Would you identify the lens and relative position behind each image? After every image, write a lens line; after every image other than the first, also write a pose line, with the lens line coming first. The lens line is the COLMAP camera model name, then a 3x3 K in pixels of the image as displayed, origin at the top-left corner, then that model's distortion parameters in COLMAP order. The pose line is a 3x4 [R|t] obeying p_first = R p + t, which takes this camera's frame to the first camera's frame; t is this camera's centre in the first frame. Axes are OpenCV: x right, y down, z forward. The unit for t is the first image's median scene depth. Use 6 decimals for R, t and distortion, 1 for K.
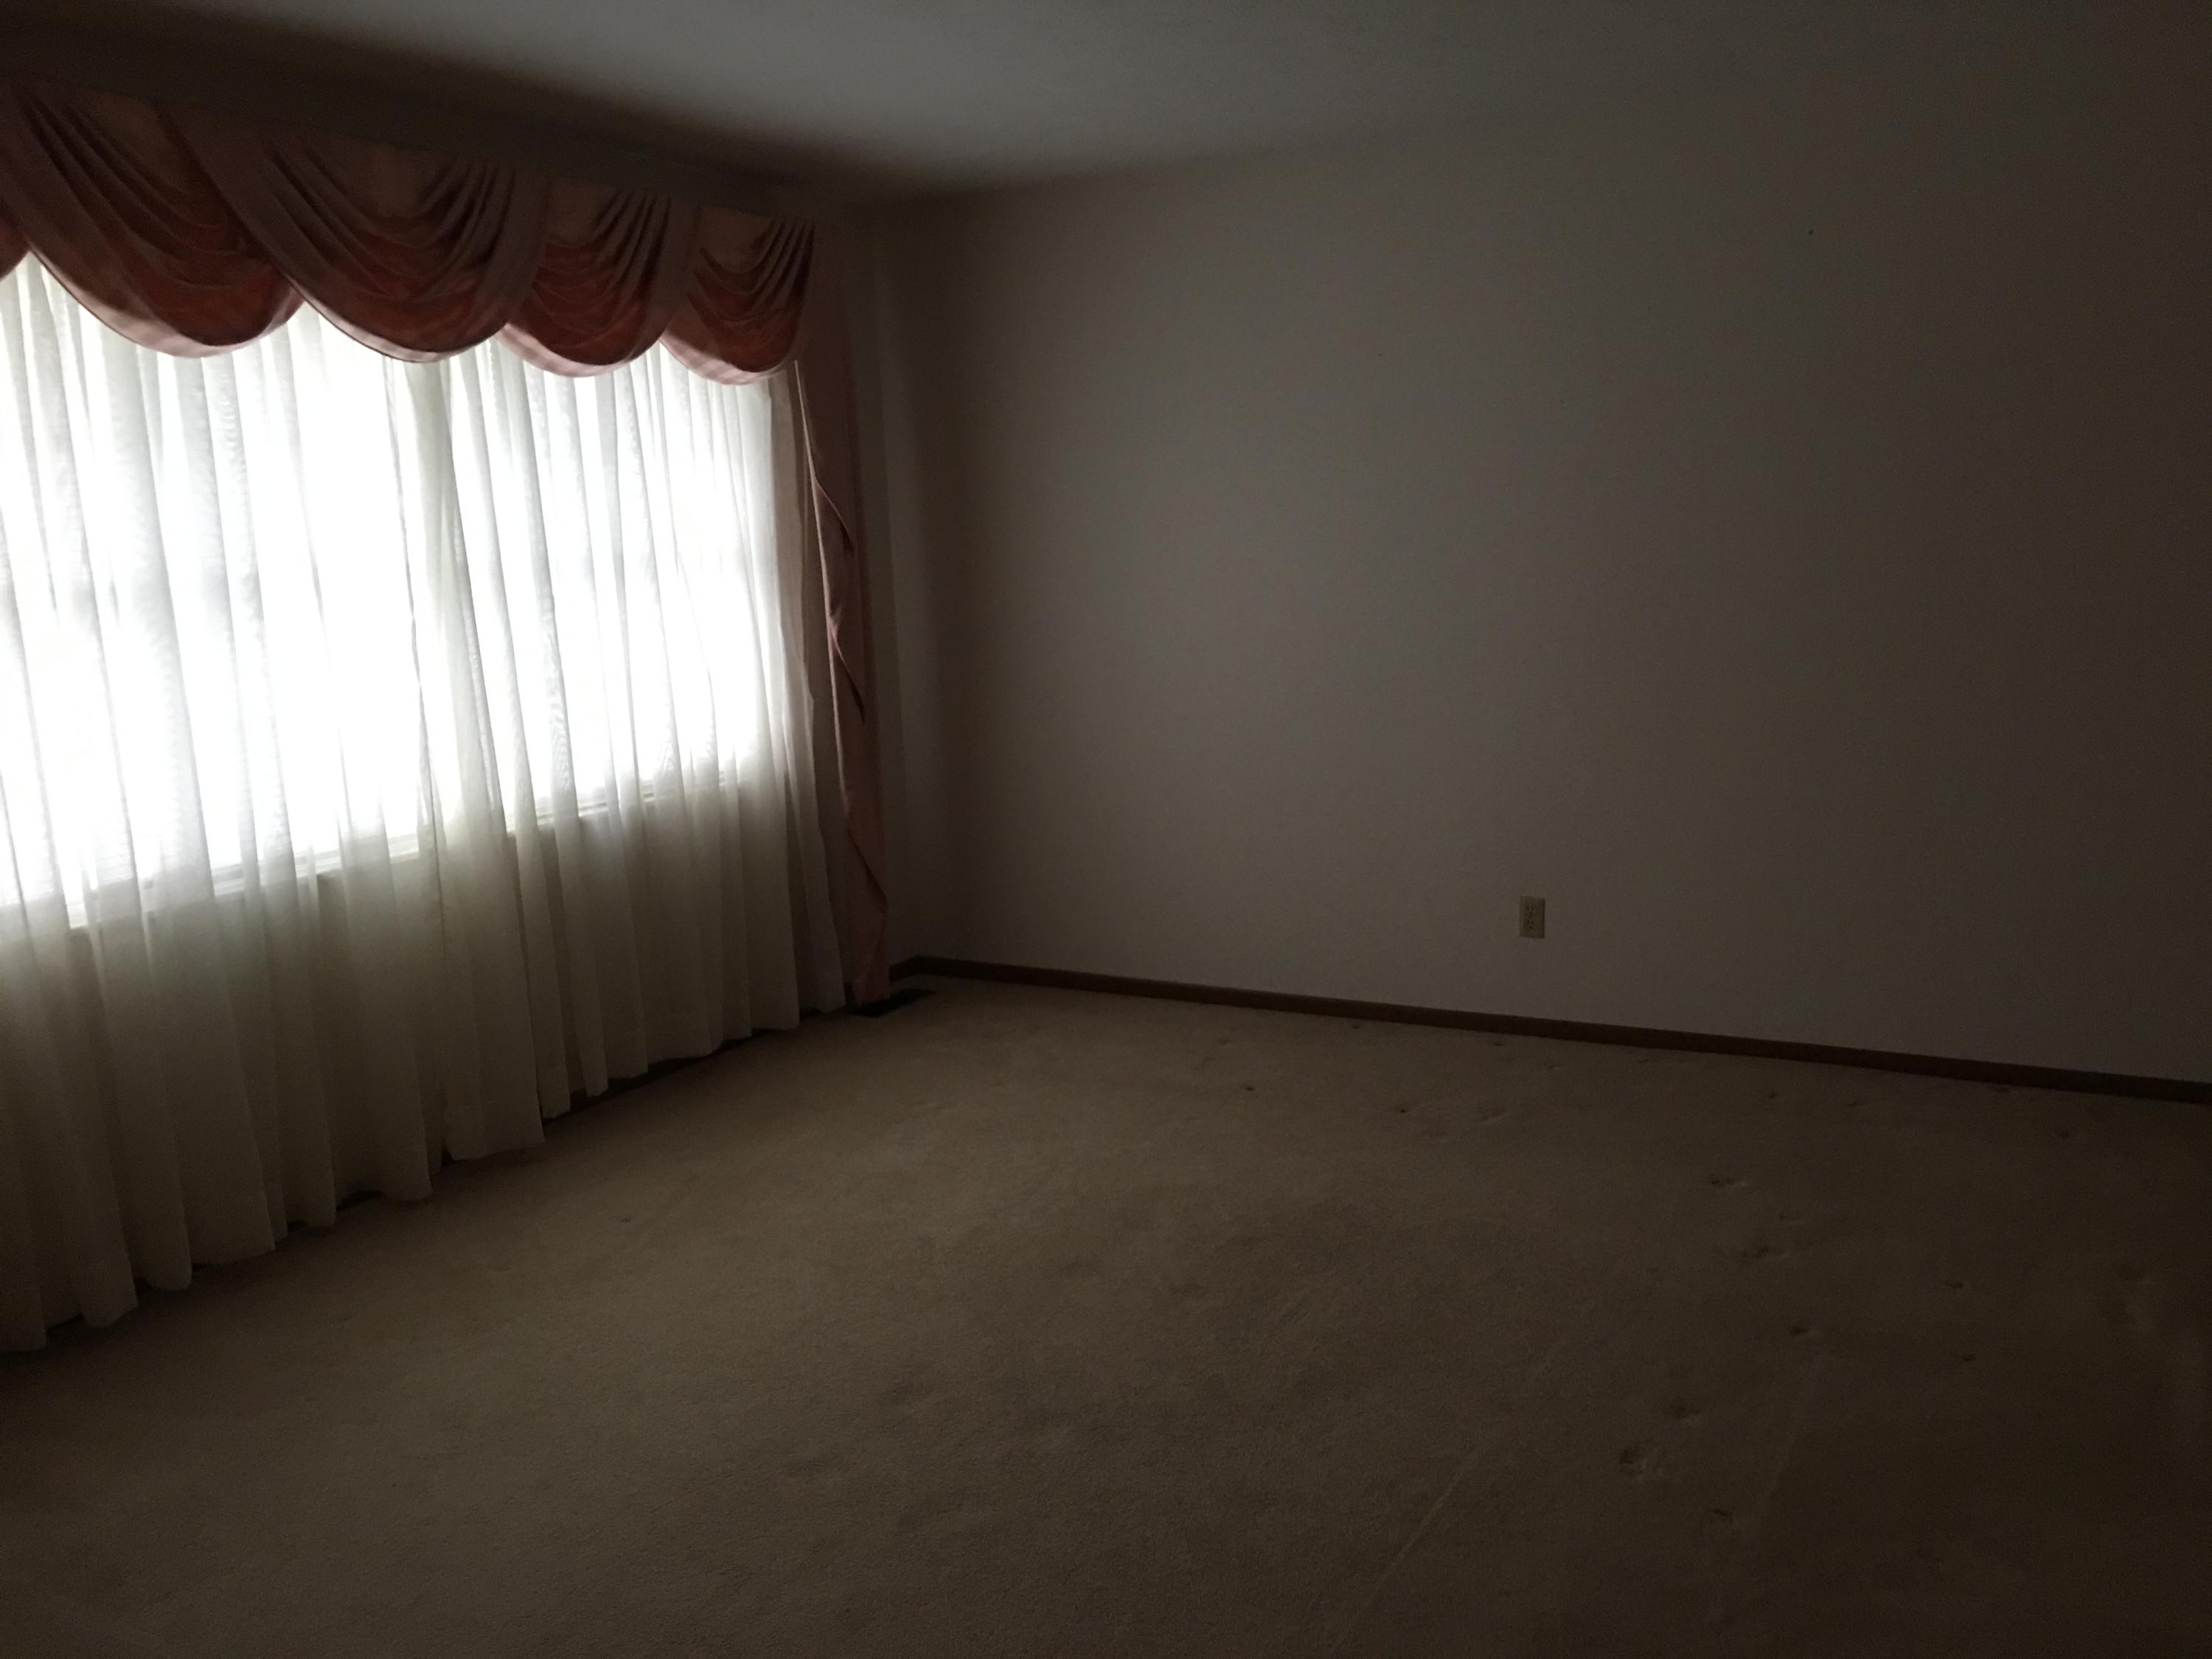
lens RADIAL K [[1858.9, 0, 1116.9], [0, 1858.9, 839.9], [0, 0, 1]] dist [0.055624, -0.117780]
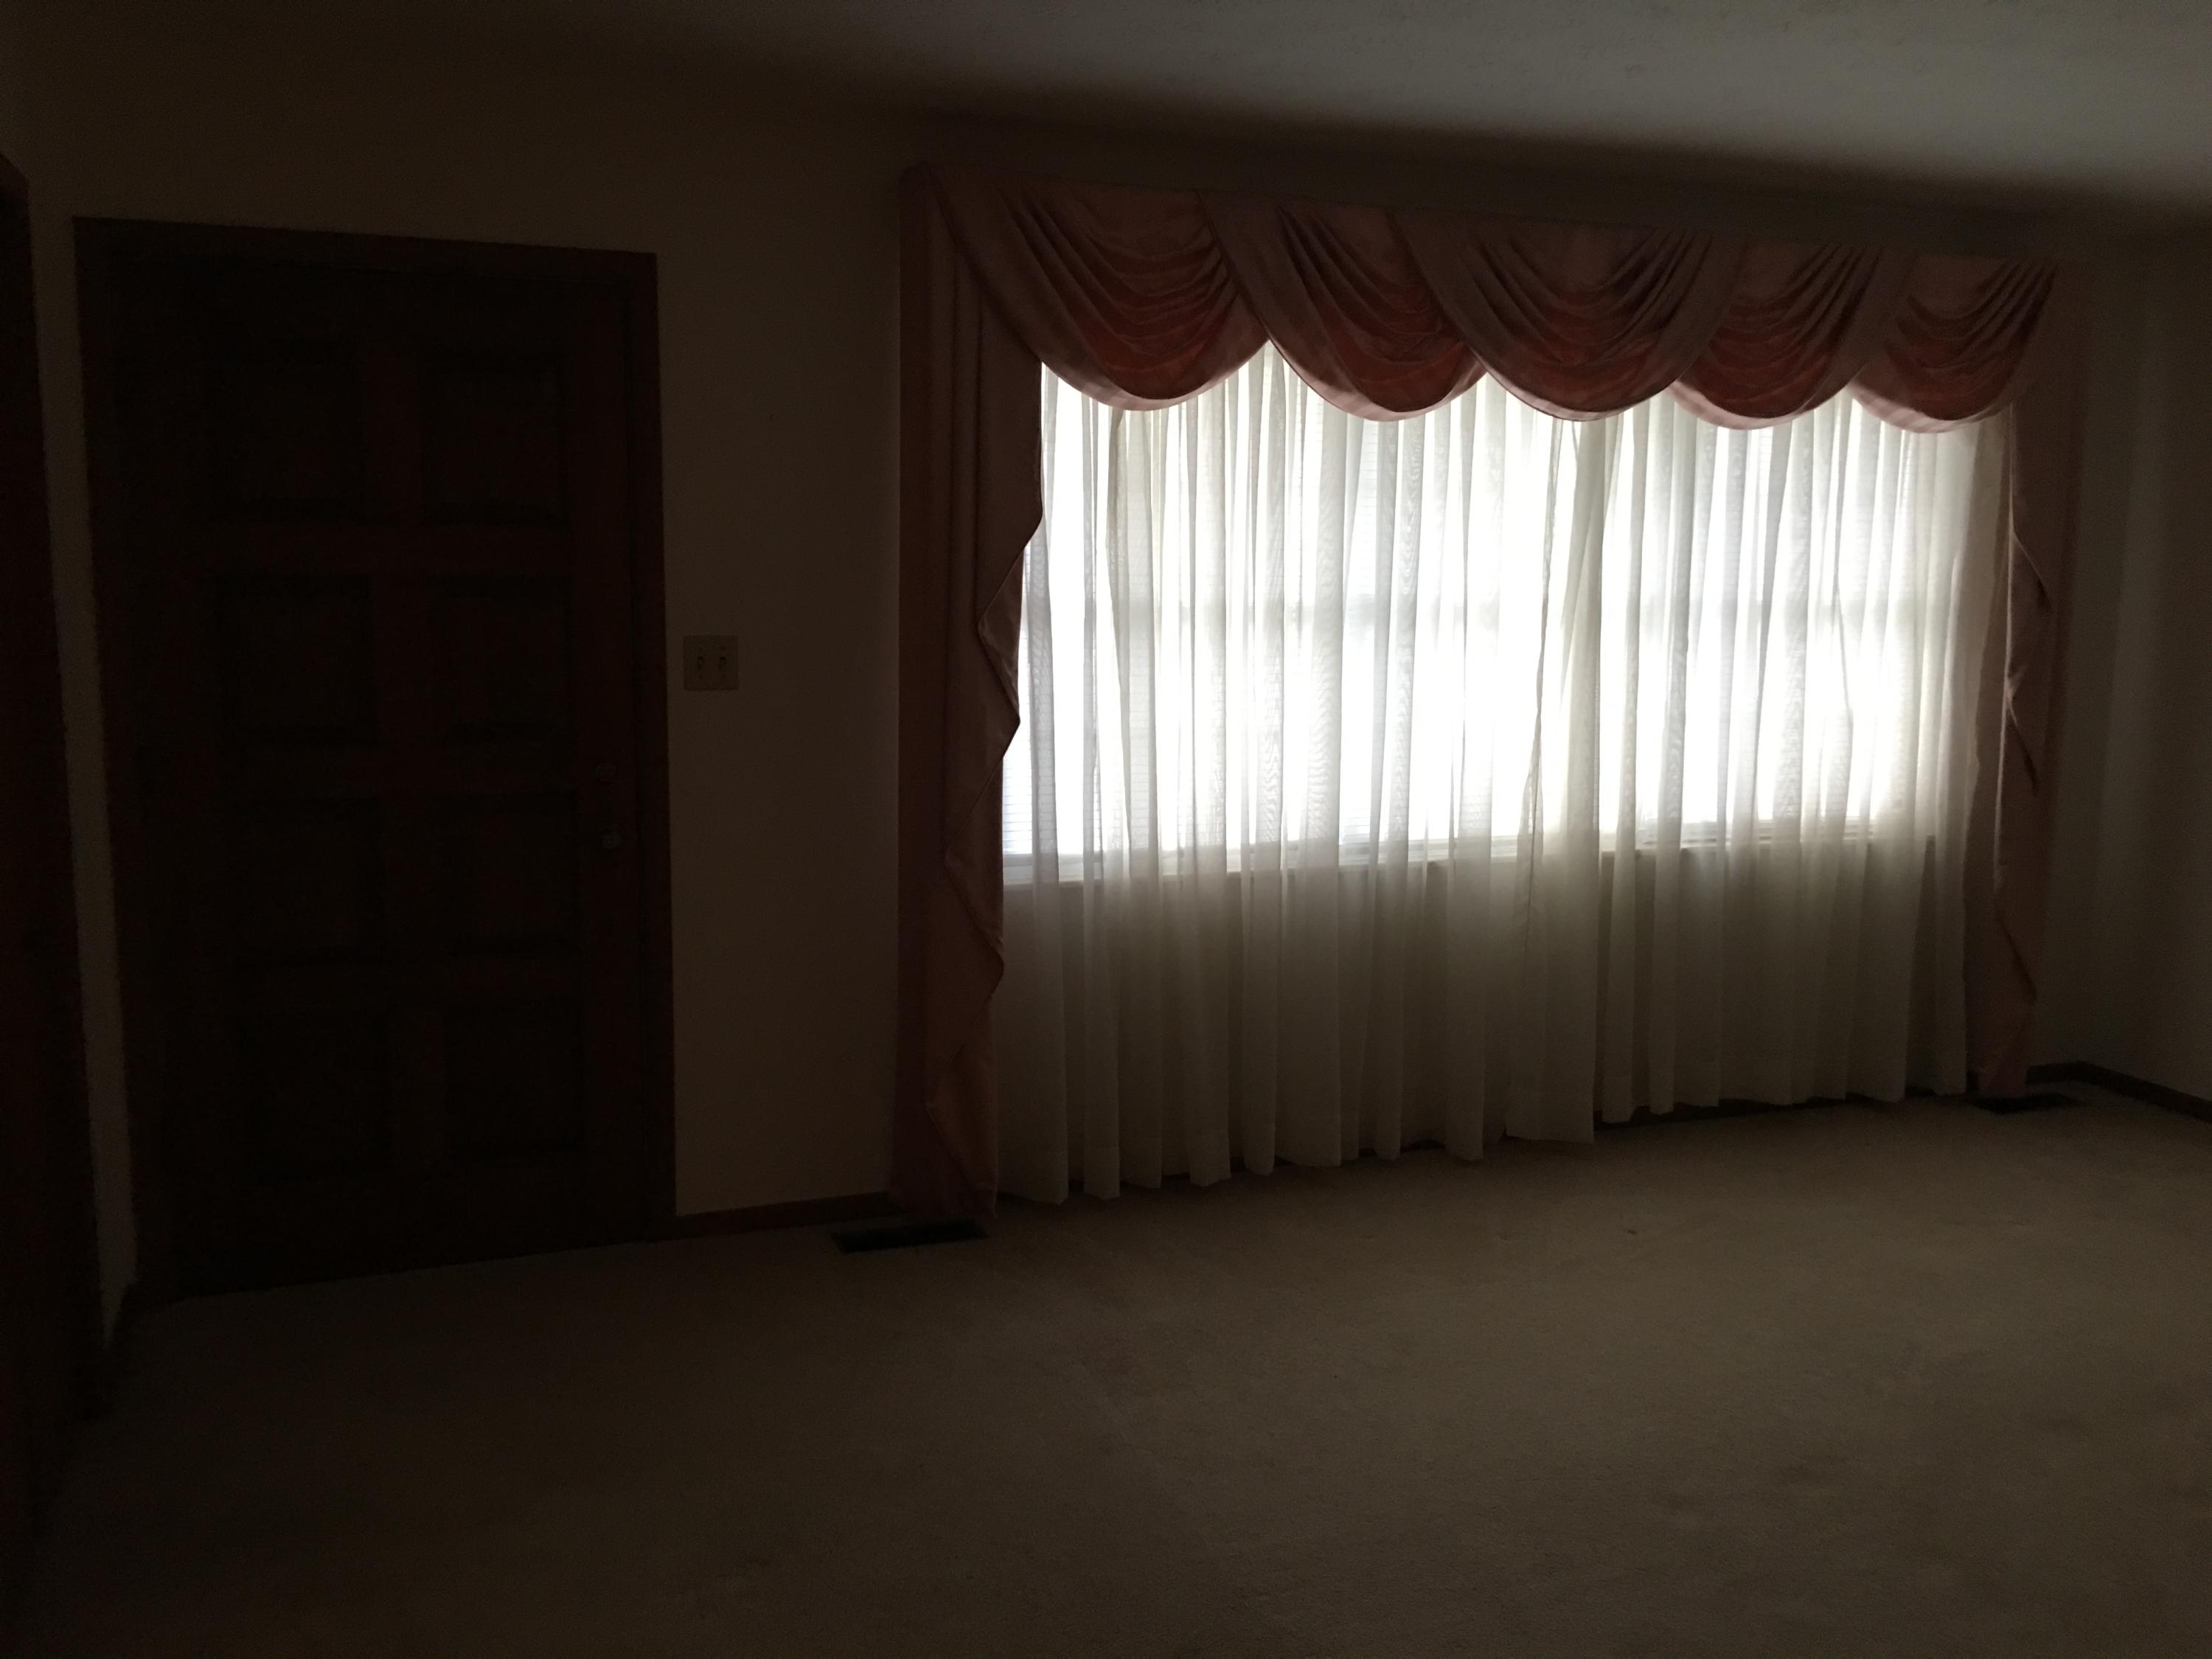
lens RADIAL K [[1858.9, 0, 1103.9], [0, 1858.9, 836.1], [0, 0, 1]] dist [0.055624, -0.117780]
pose [[0.709320, 0.135951, -0.691652, 0.219362], [-0.152179, 0.987620, 0.038060, -0.010072], [0.688264, 0.078258, 0.721227, 0.022831]]
